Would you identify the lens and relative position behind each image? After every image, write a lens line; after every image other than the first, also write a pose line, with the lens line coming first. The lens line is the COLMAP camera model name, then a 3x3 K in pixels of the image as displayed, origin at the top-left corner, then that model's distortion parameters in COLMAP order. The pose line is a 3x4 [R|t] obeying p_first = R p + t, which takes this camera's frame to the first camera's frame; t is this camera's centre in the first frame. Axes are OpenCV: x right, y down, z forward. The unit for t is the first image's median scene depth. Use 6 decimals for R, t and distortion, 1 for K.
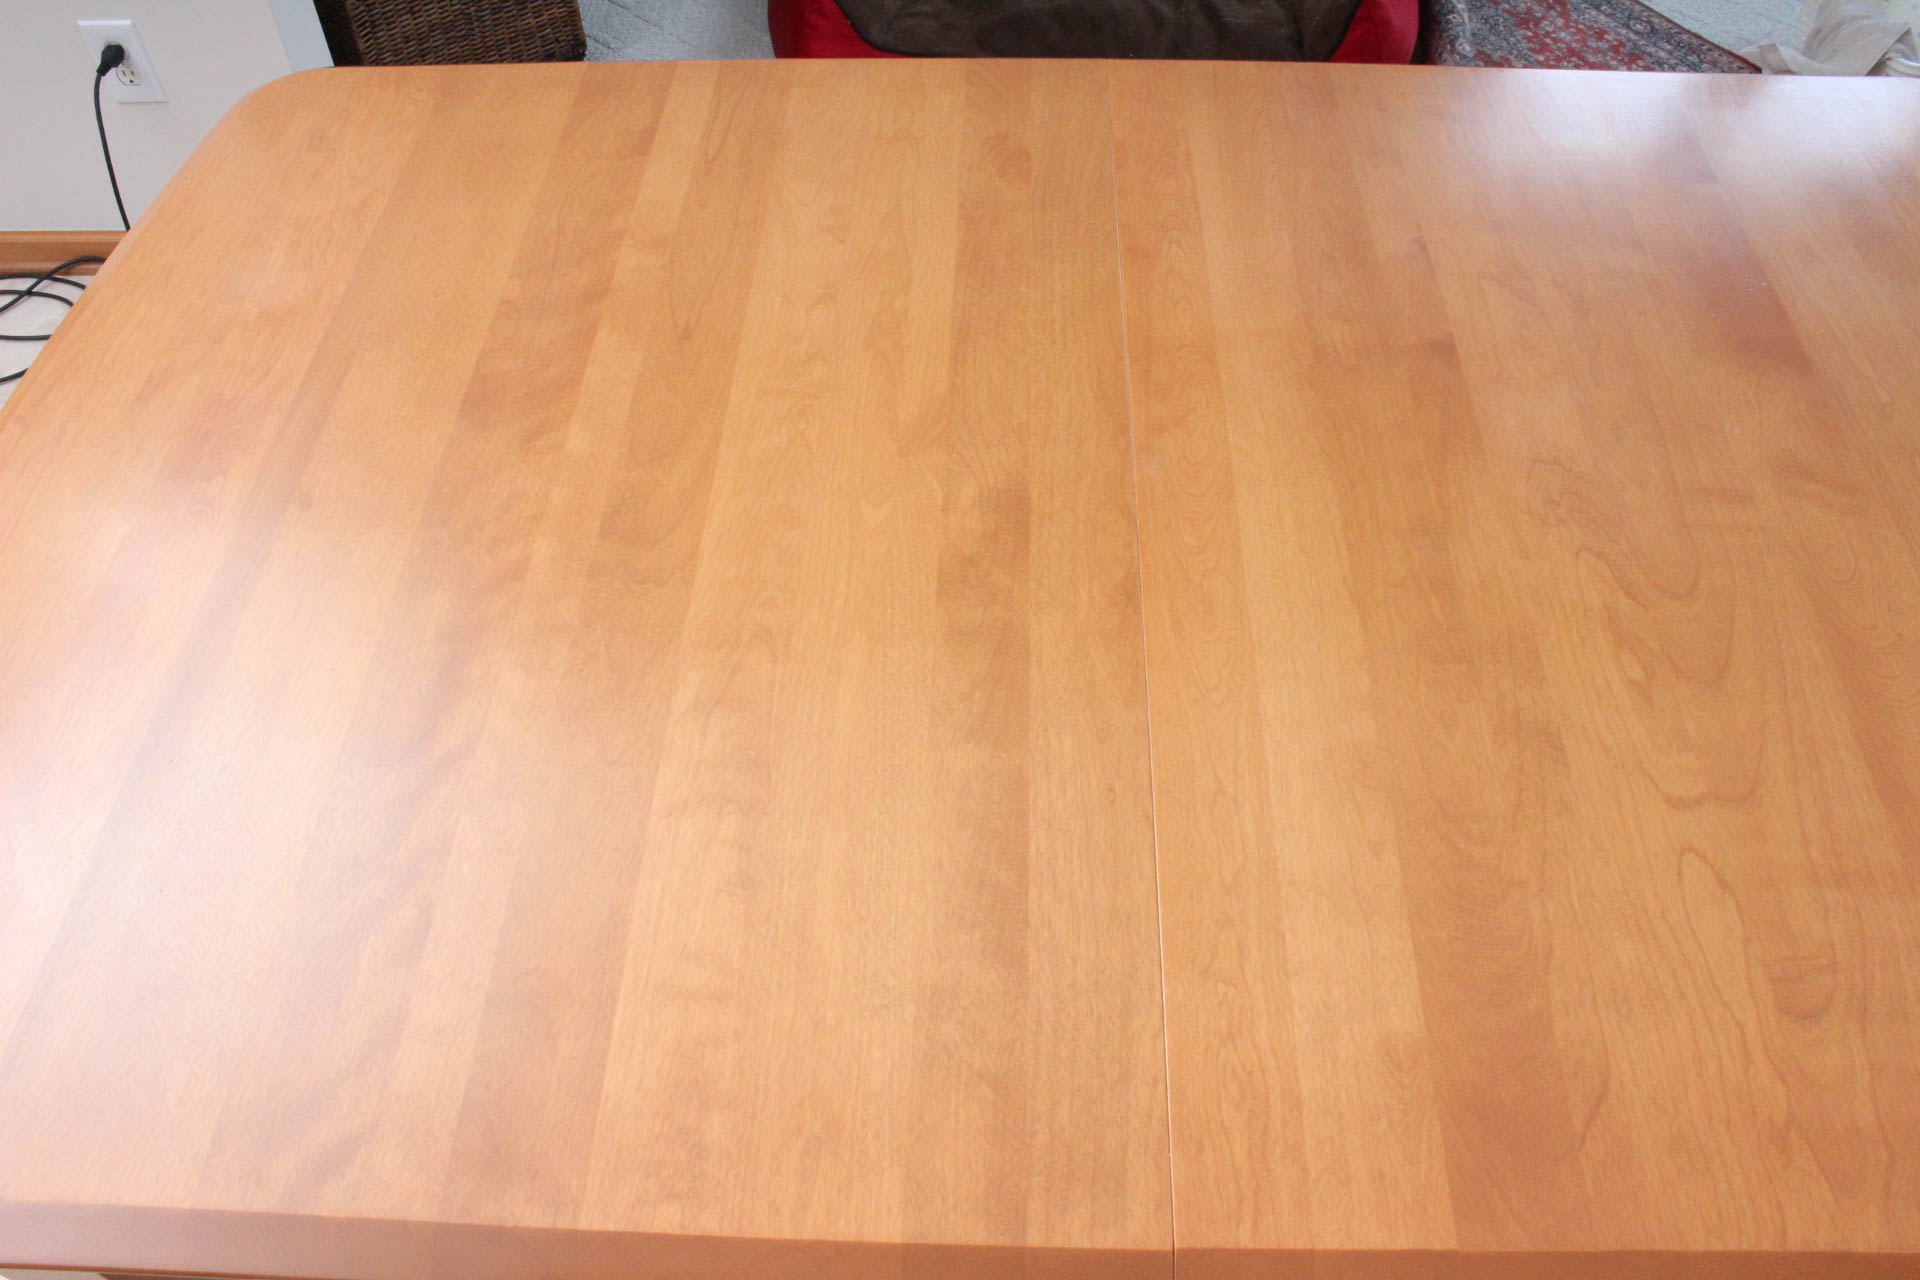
lens RADIAL K [[1628.6, 0, 960.0], [0, 1628.6, 640.0], [0, 0, 1]] dist [-0.187352, 0.162731]
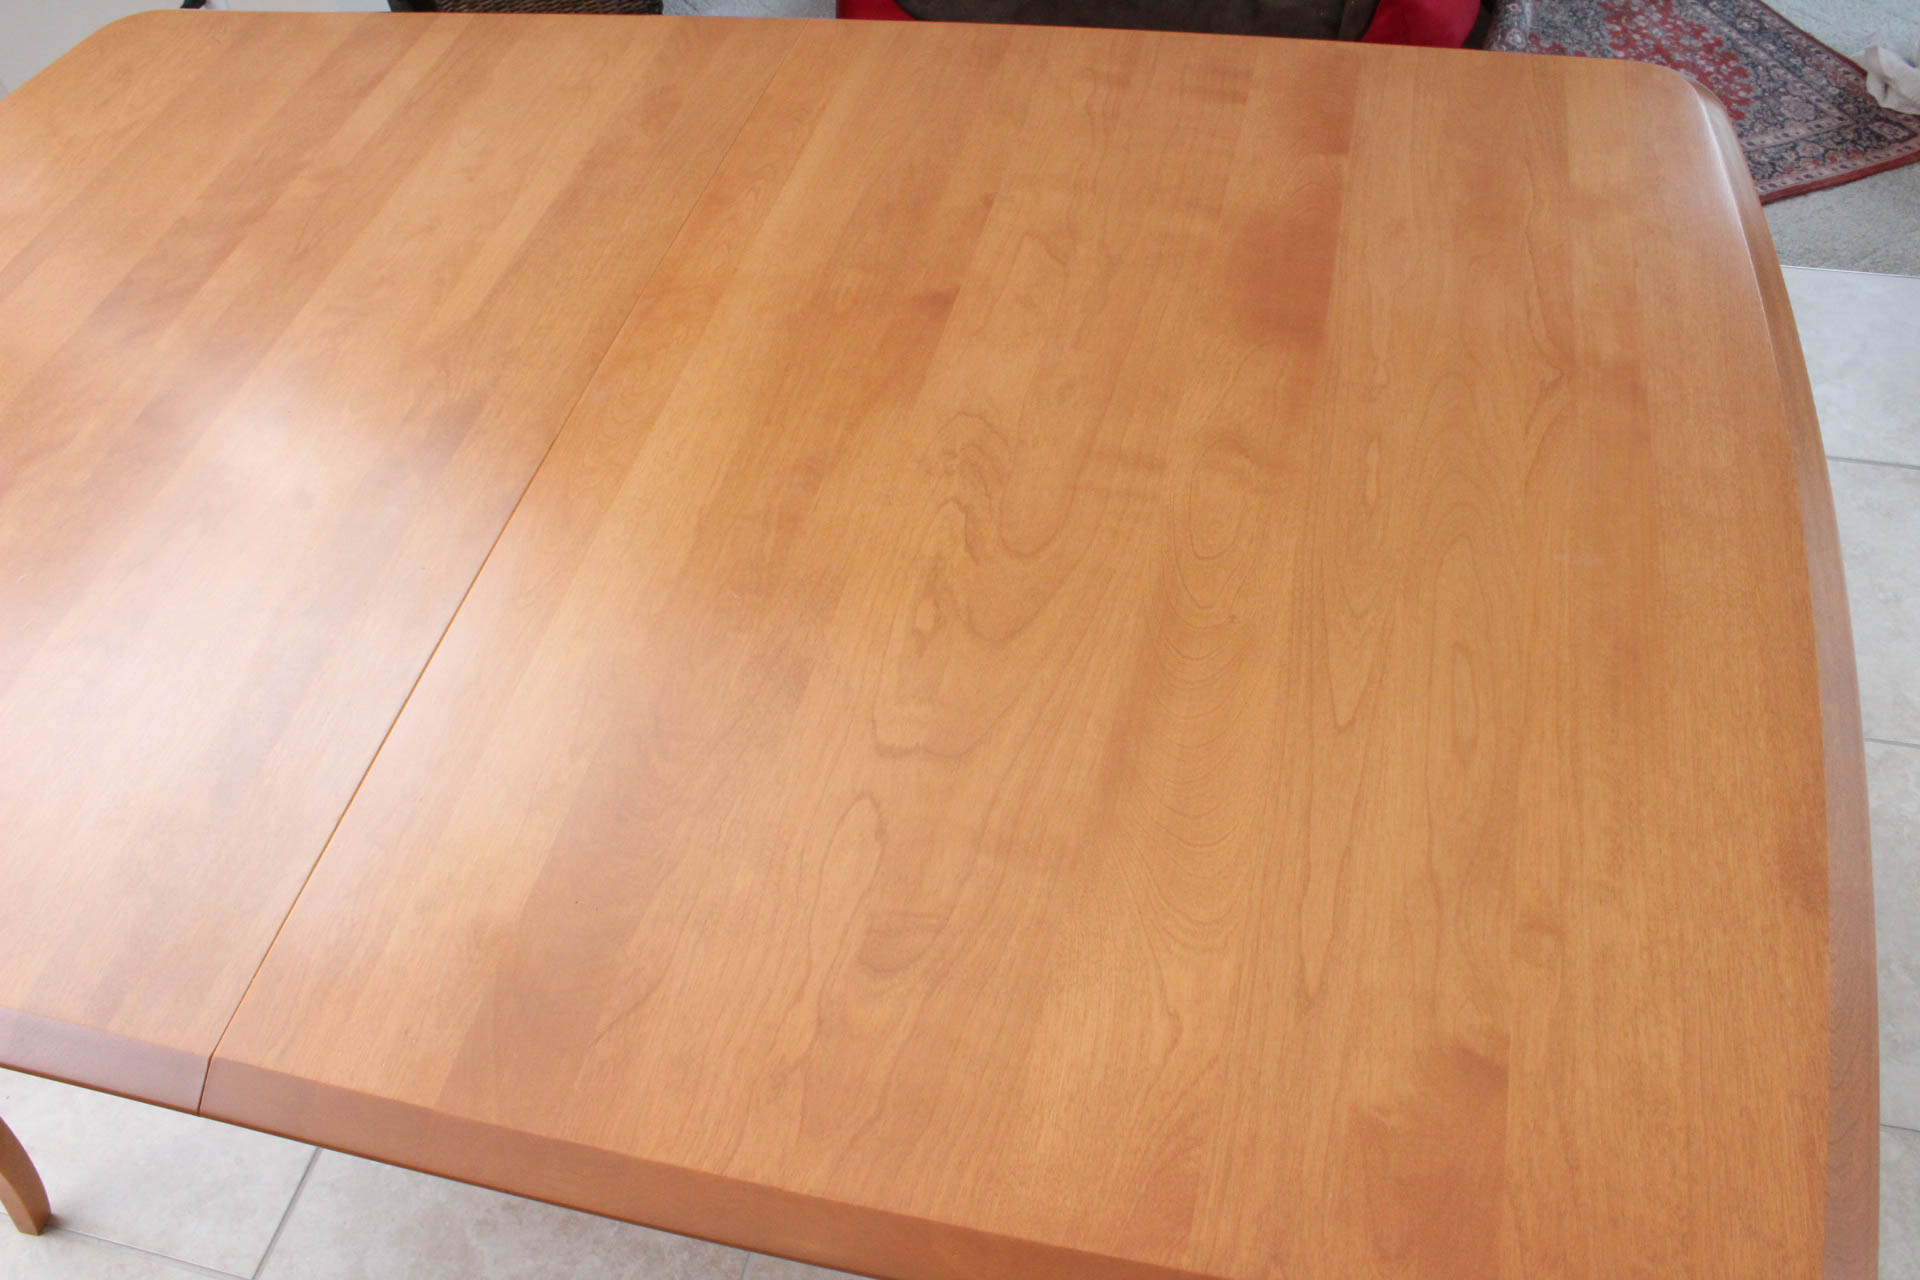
lens RADIAL K [[1628.6, 0, 960.0], [0, 1628.6, 640.0], [0, 0, 1]] dist [-0.187352, 0.162731]
pose [[0.976237, 0.107858, -0.187960, 0.540448], [-0.106040, 0.994166, 0.019734, 0.007612], [0.188992, 0.000666, 0.981978, 0.007492]]
